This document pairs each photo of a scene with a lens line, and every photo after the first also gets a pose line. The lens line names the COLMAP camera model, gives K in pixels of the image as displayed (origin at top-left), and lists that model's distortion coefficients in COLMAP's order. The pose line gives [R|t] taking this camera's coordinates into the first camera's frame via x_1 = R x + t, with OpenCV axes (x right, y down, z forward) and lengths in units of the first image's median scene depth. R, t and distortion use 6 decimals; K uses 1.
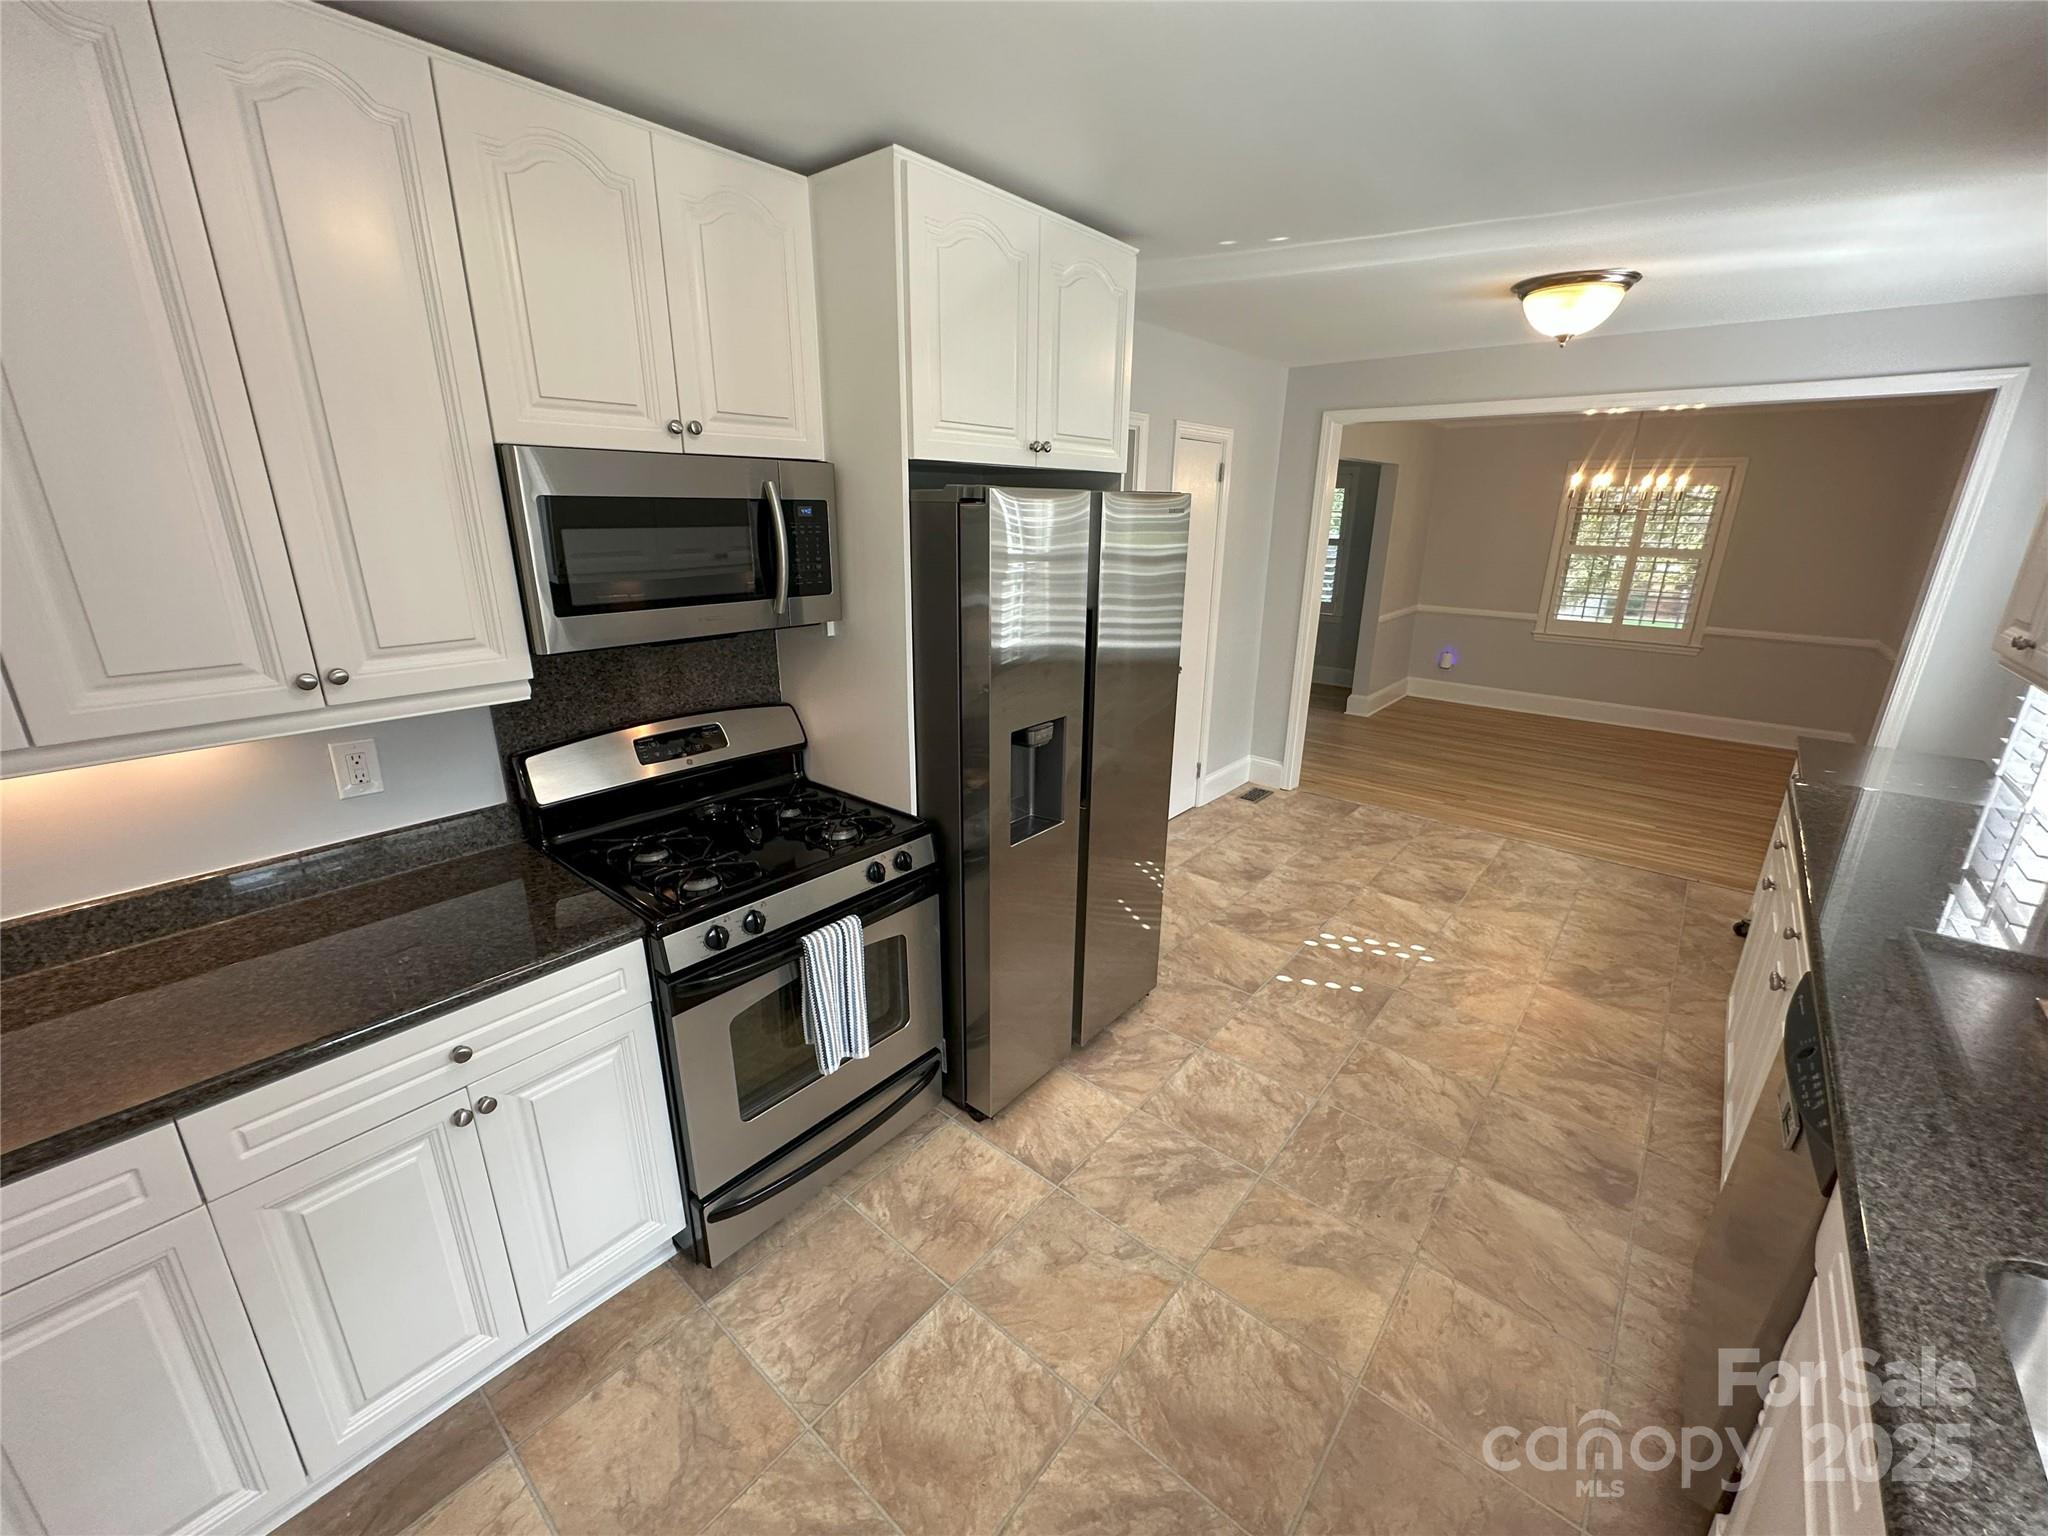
lens RADIAL K [[824.9, 0, 1019.5], [0, 824.9, 770.0], [0, 0, 1]] dist [0.003309, 0.000123]
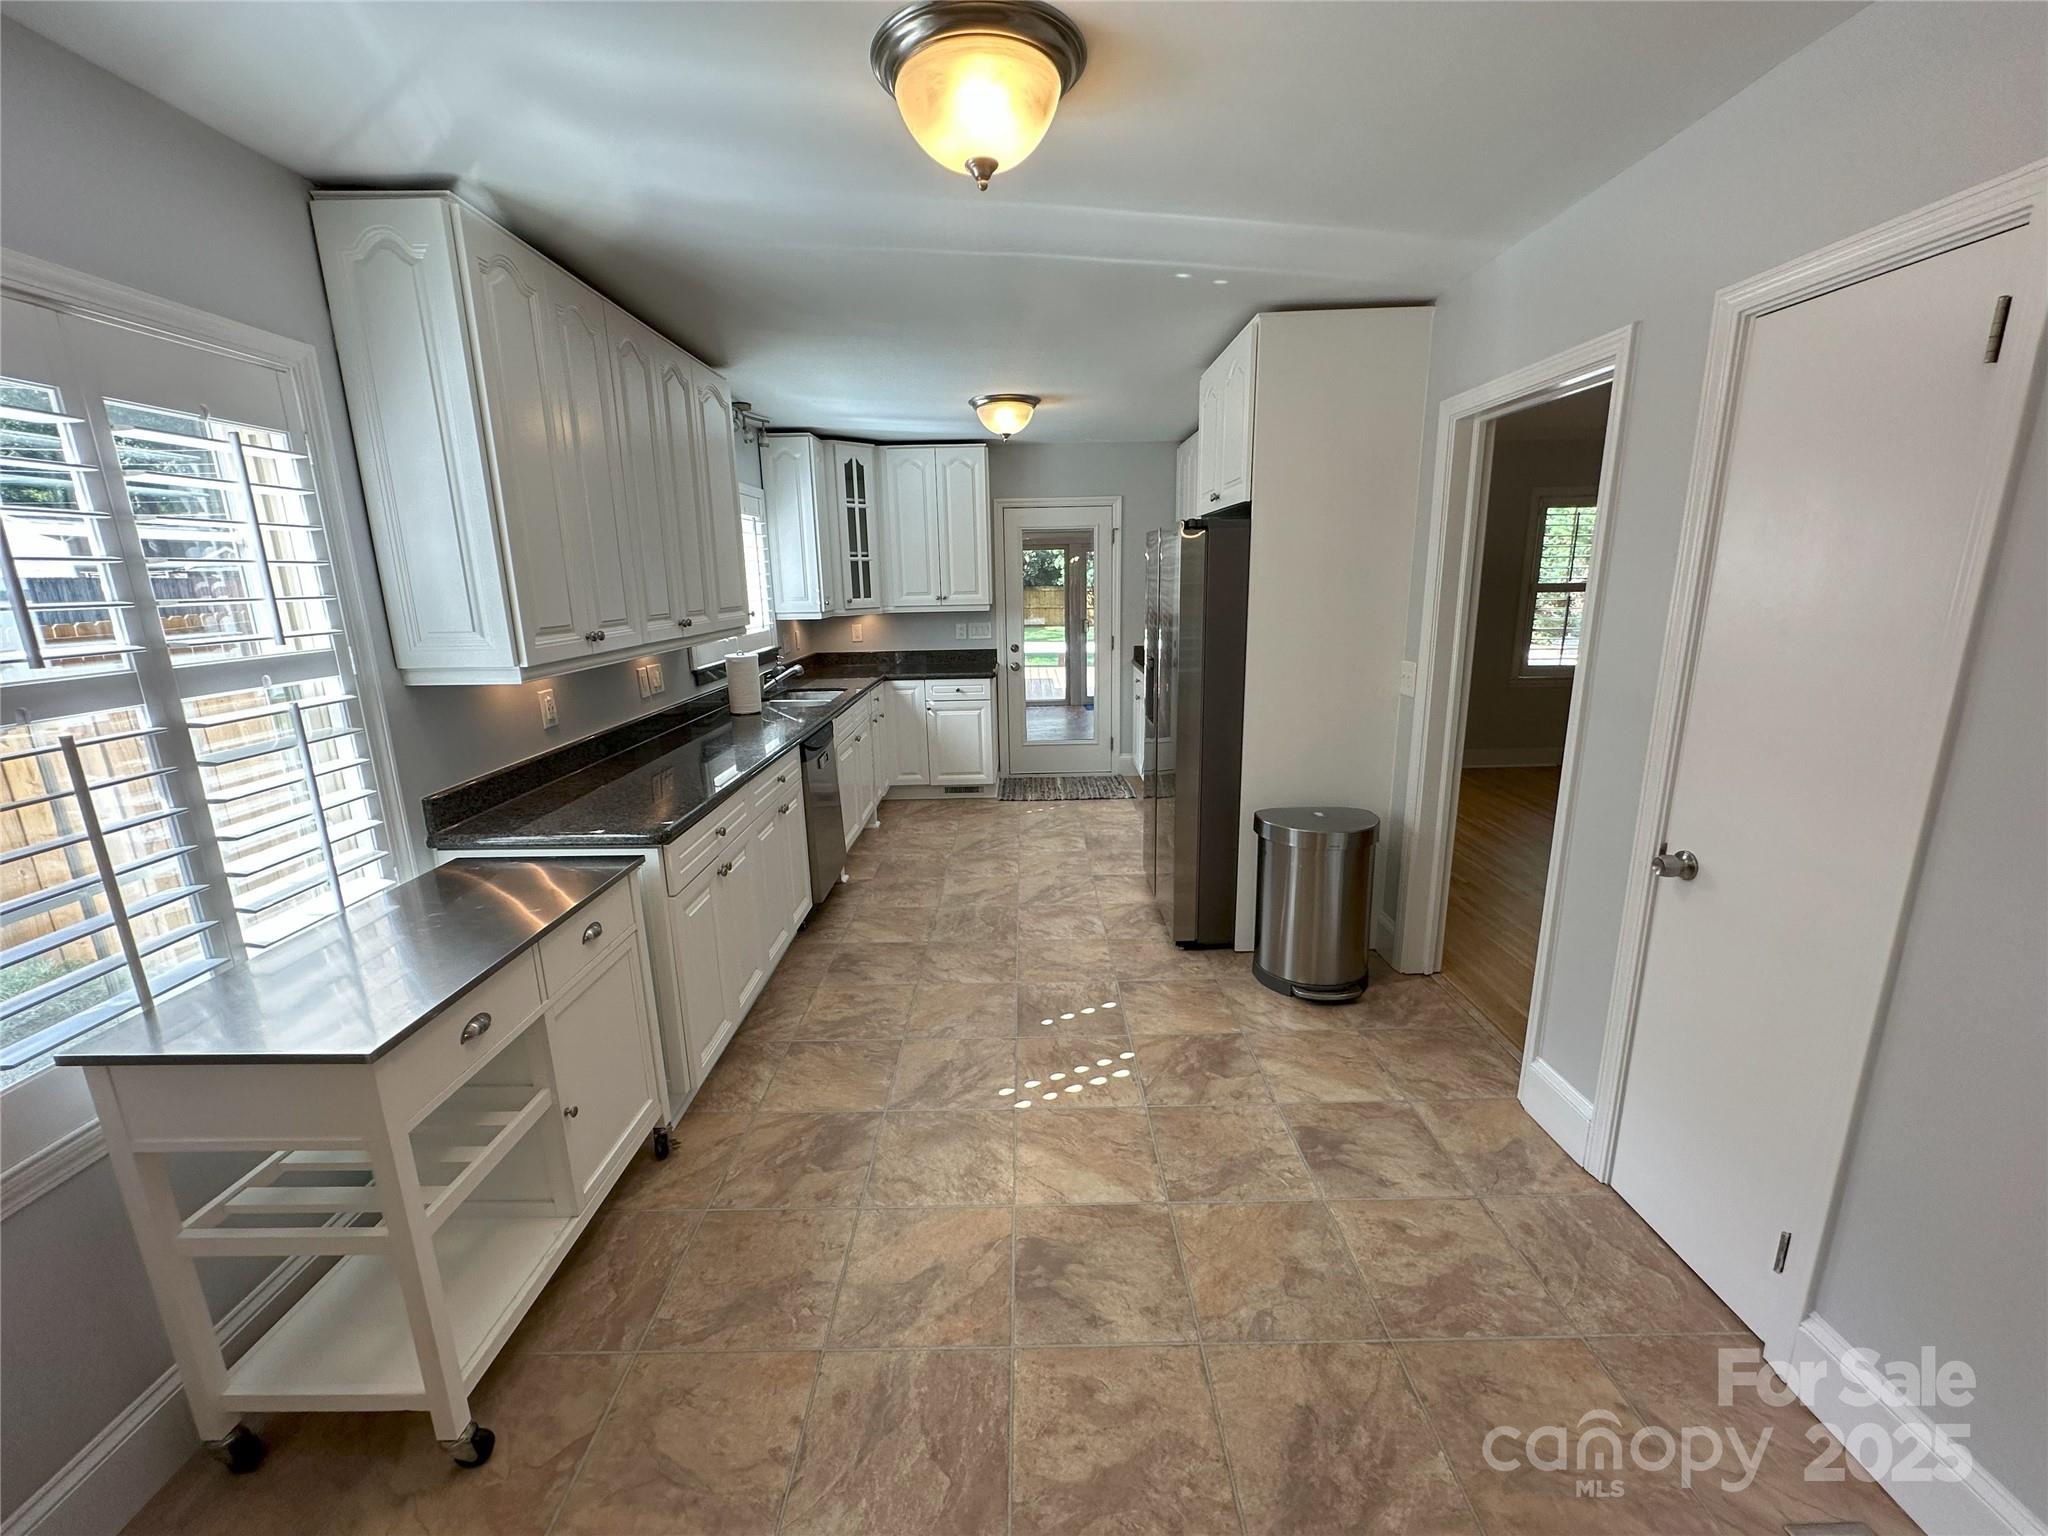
lens RADIAL K [[824.9, 0, 1021.4], [0, 824.9, 769.4], [0, 0, 1]] dist [0.003309, 0.000123]
pose [[-0.765762, 0.157856, -0.623450, 0.989424], [-0.179616, 0.878340, 0.443009, -0.413534], [0.617532, 0.451221, -0.644246, 1.473205]]
